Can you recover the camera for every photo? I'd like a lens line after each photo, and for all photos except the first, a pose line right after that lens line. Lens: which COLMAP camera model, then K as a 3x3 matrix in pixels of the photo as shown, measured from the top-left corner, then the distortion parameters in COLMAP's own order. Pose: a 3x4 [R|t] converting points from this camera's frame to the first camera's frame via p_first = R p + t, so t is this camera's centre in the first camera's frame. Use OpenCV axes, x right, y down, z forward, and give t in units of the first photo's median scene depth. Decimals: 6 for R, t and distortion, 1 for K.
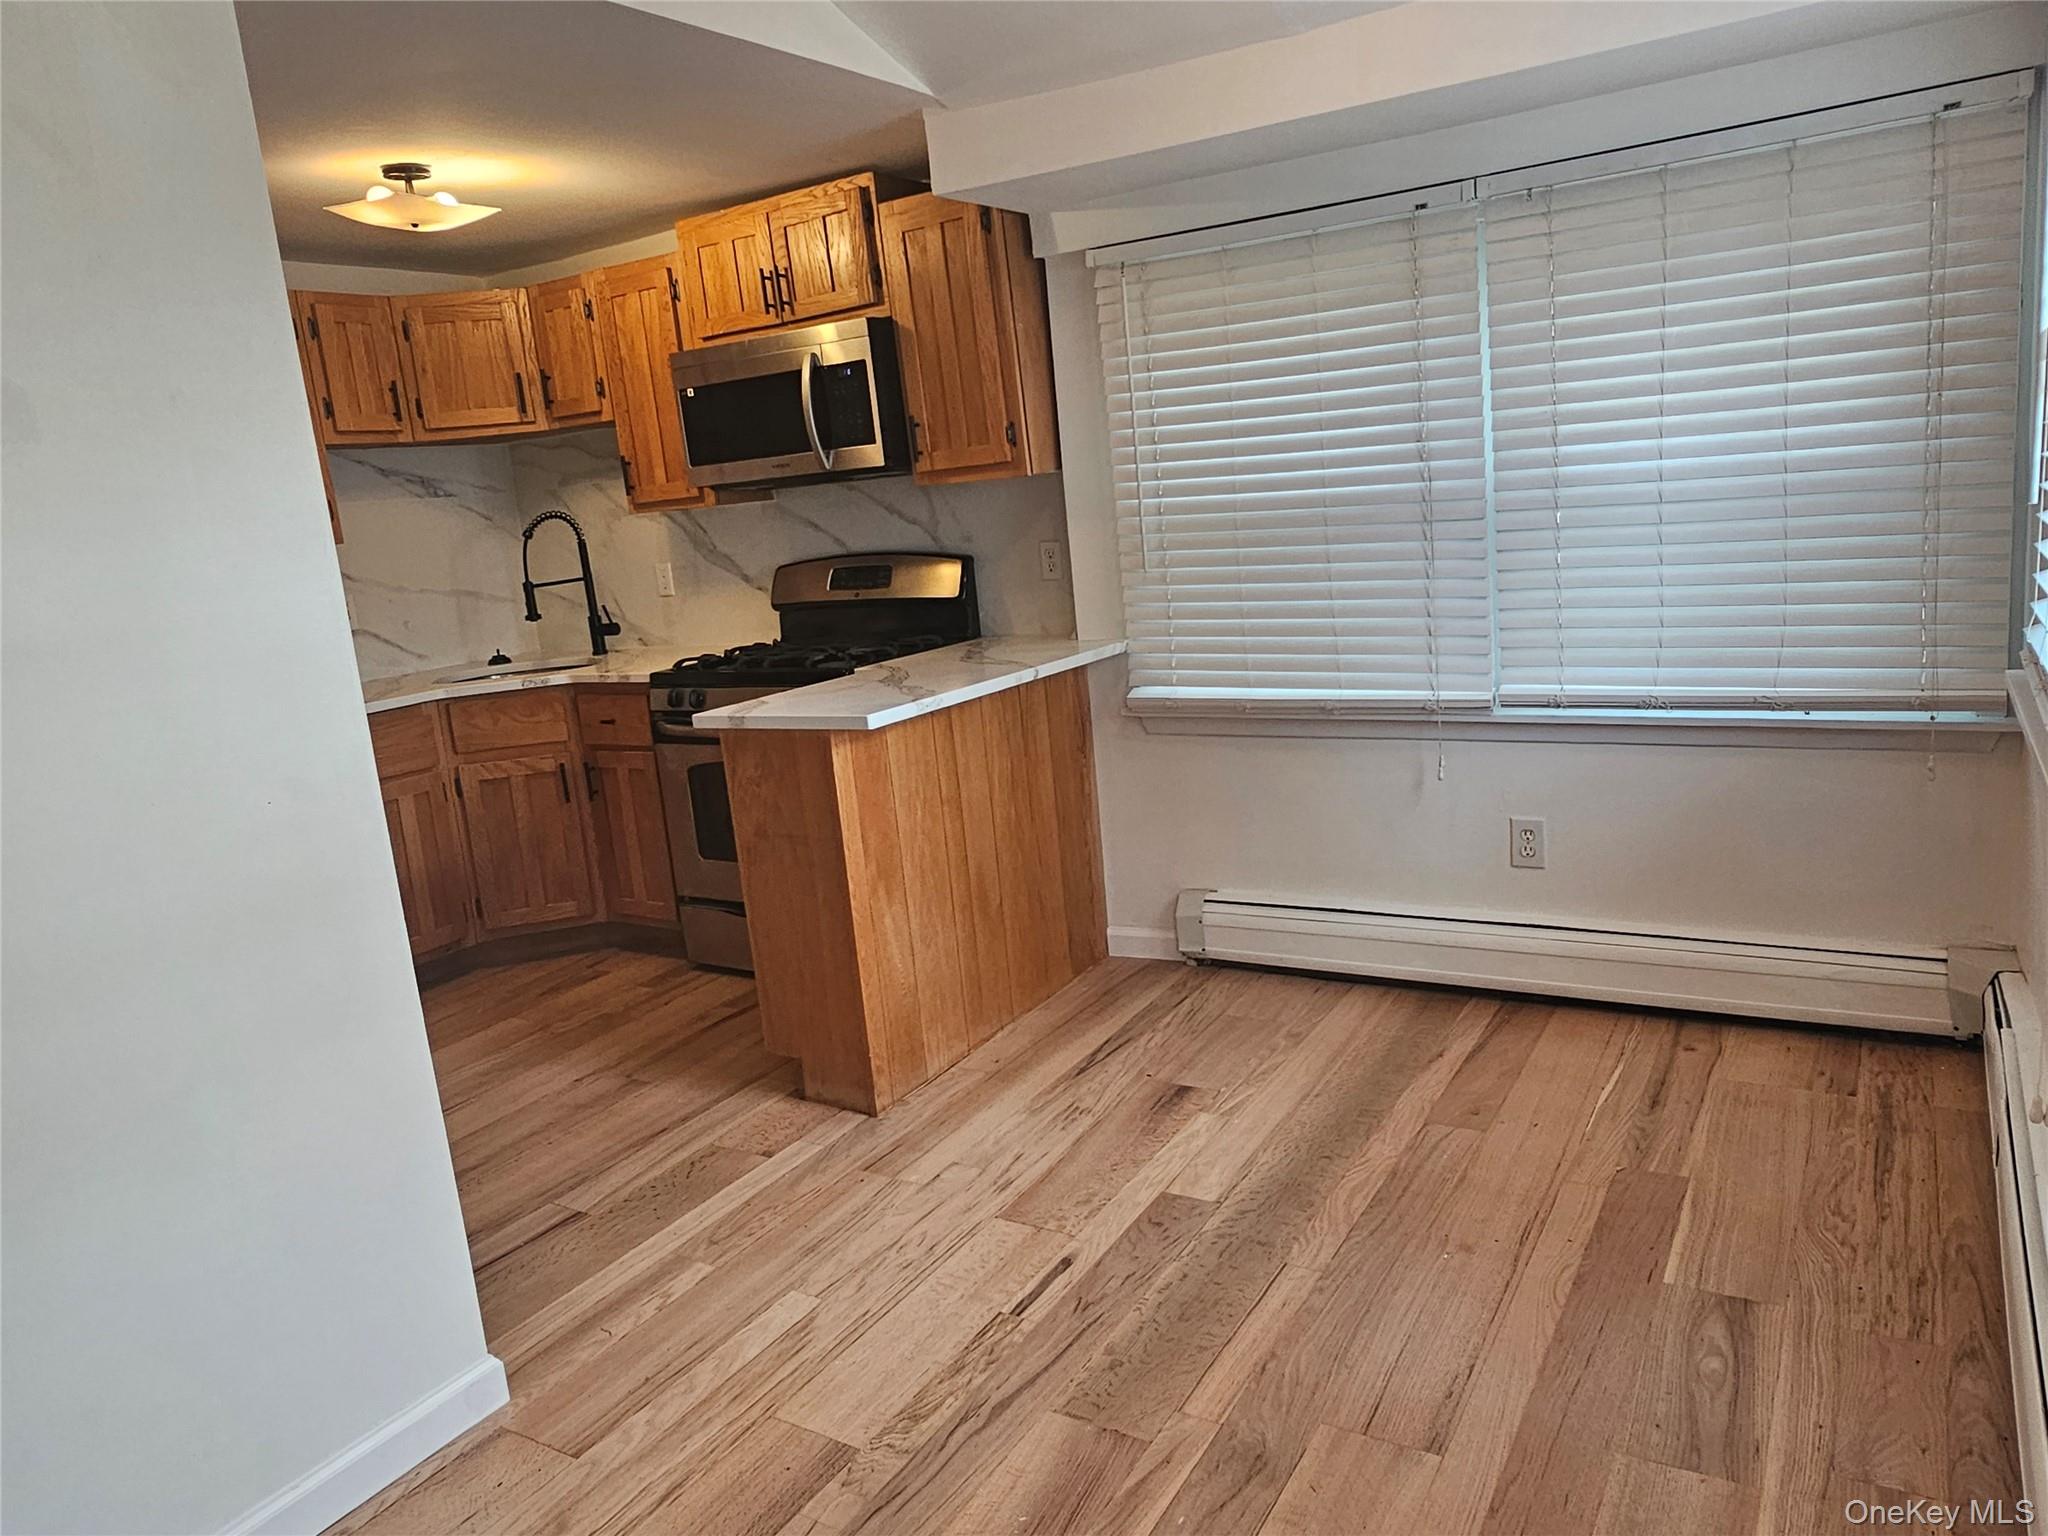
lens RADIAL K [[1400.0, 0, 1024.0], [0, 1400.0, 768.0], [0, 0, 1]] dist [0.001379, 0.001195]
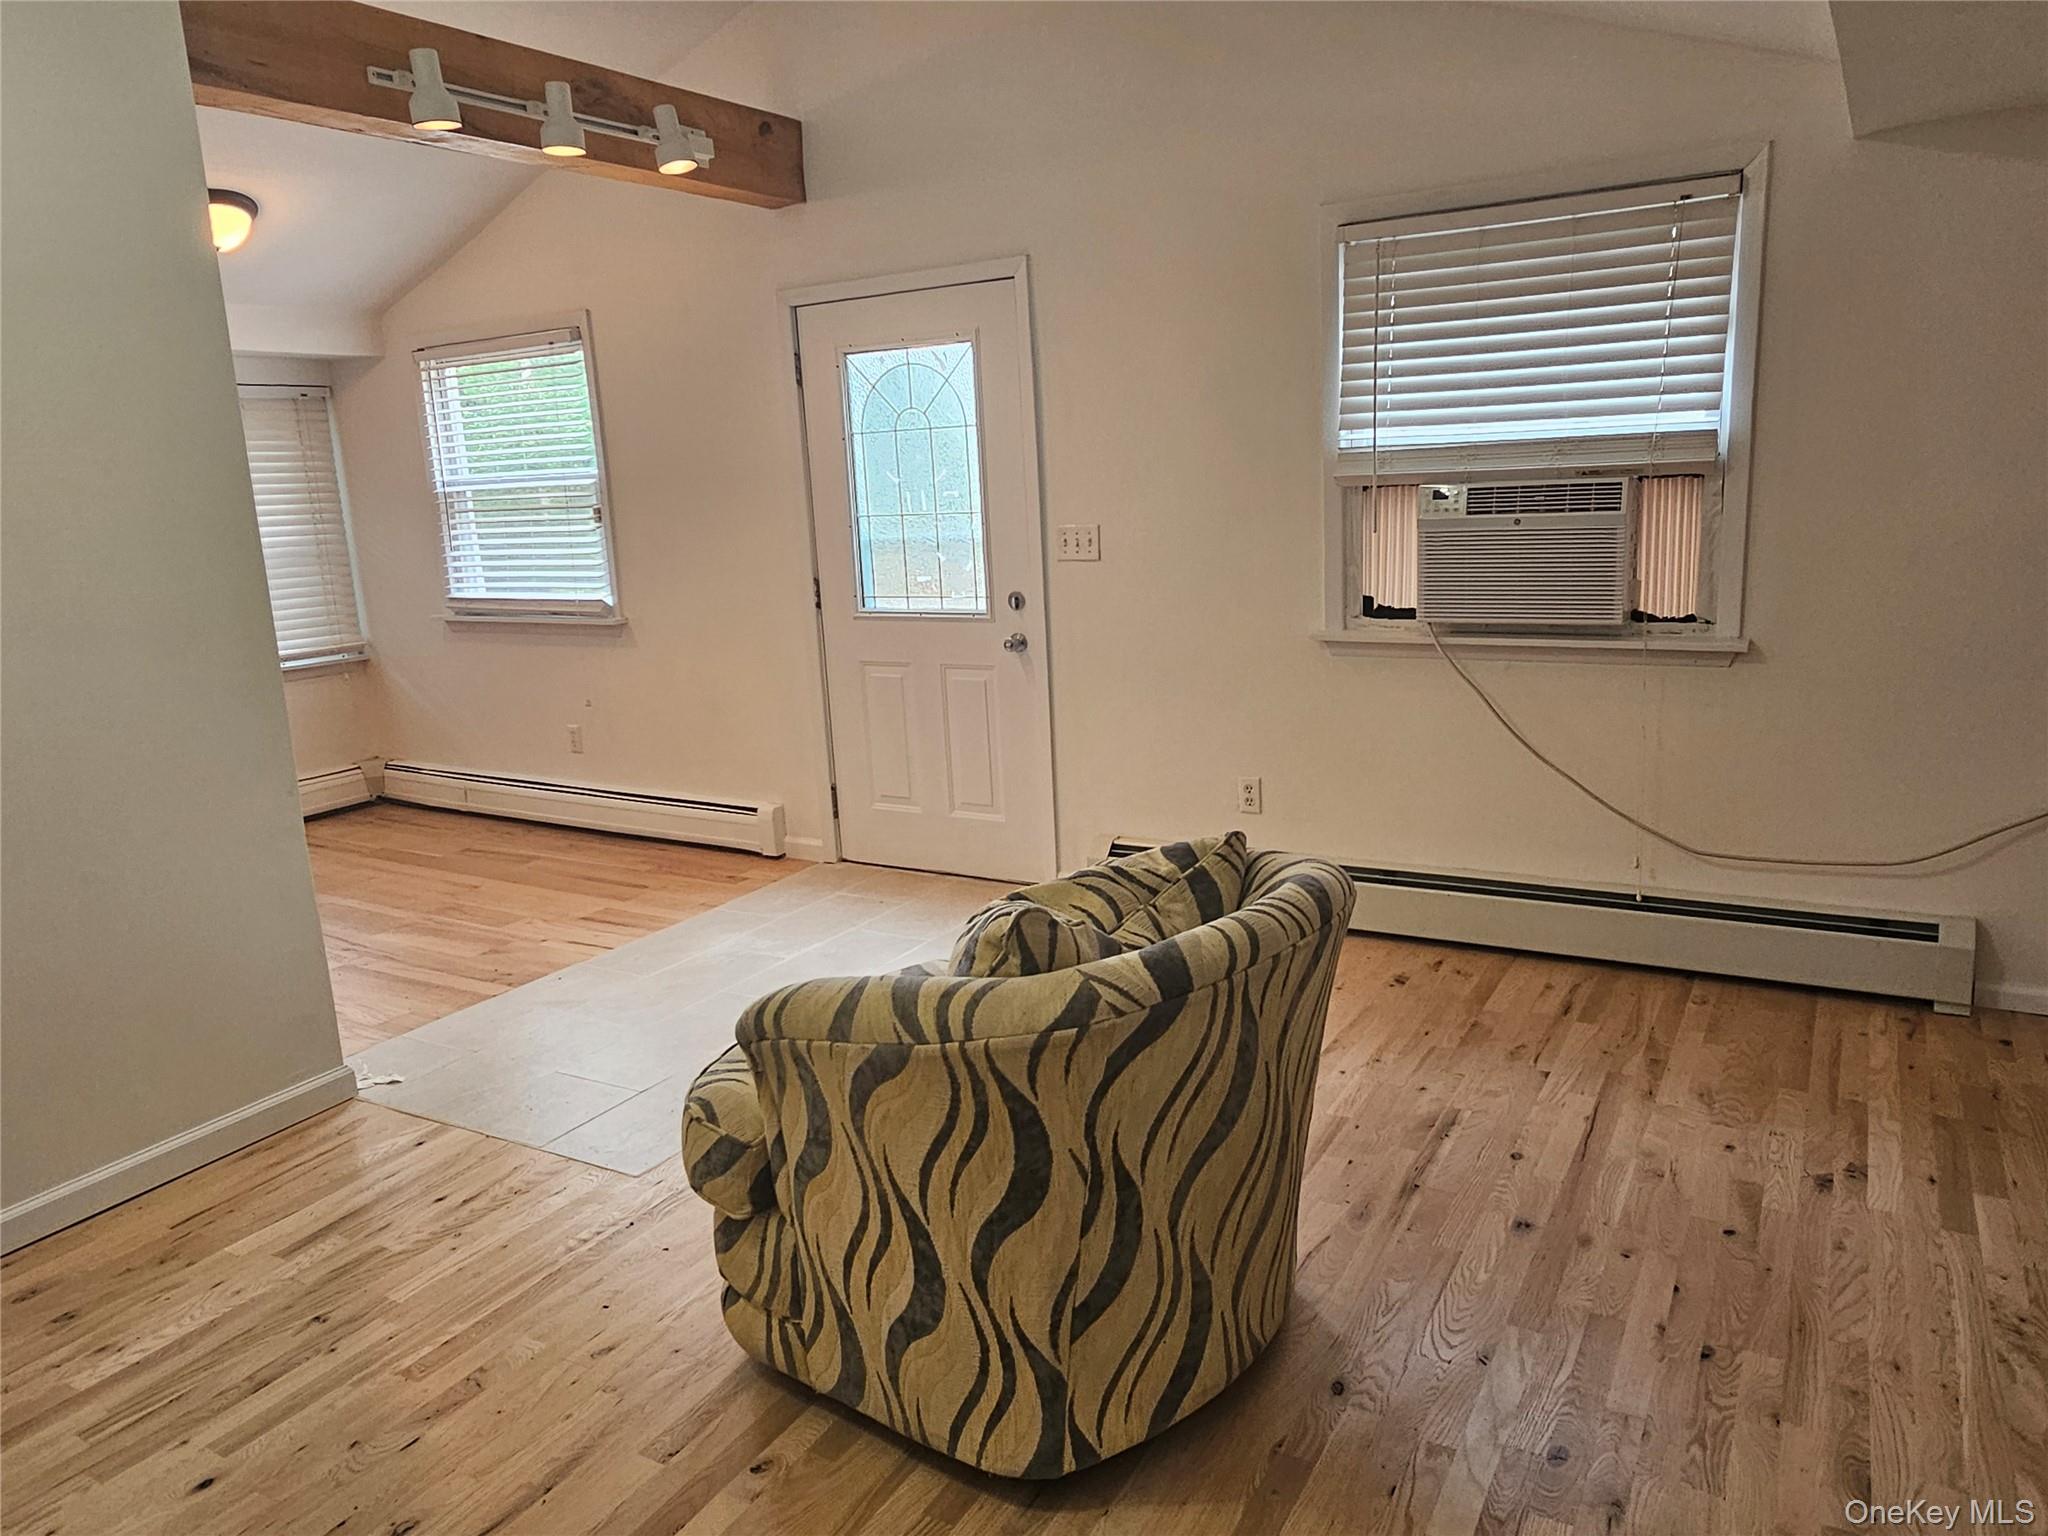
lens RADIAL K [[1400.0, 0, 1024.0], [0, 1400.0, 768.0], [0, 0, 1]] dist [0.001379, 0.001195]
pose [[0.021284, -0.119733, 0.992578, -1.661563], [0.238495, 0.964749, 0.111262, 0.155468], [-0.970911, 0.234356, 0.049089, -0.144524]]
